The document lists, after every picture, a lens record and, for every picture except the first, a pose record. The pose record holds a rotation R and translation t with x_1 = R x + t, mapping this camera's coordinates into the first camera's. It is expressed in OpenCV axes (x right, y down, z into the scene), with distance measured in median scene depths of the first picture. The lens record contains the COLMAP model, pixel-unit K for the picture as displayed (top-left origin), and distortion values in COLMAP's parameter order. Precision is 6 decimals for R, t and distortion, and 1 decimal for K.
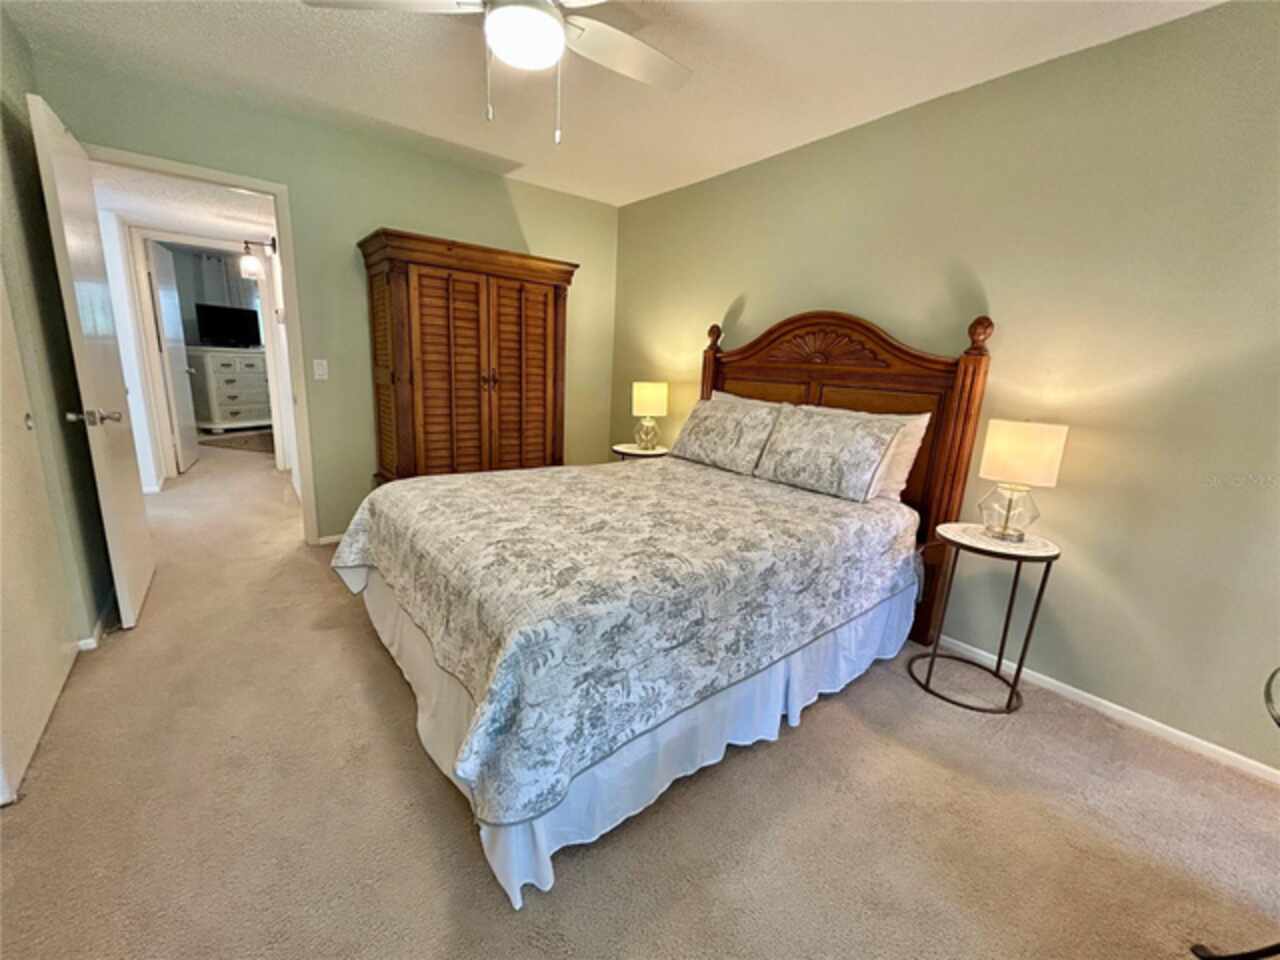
lens RADIAL K [[514.6, 0, 635.4], [0, 514.6, 479.8], [0, 0, 1]] dist [-0.000411, 0.000443]
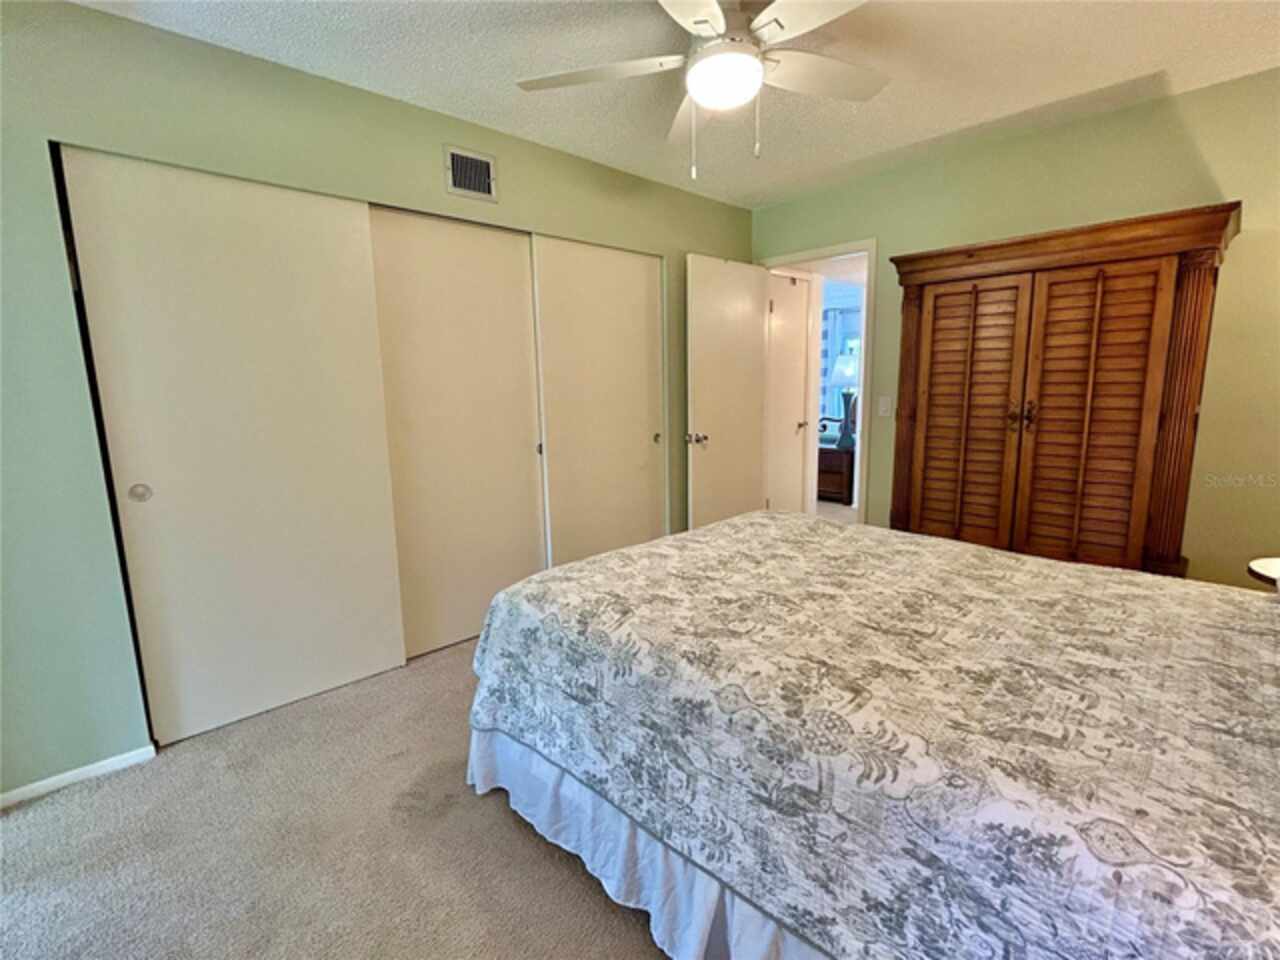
lens RADIAL K [[591.6, 0, 635.5], [0, 591.6, 481.3], [0, 0, 1]] dist [-0.005083, 0.006715]
pose [[0.096756, 0.107924, -0.989440, 0.873090], [-0.196258, 0.976655, 0.087338, -0.134280], [0.975767, 0.185735, 0.115678, 0.729064]]
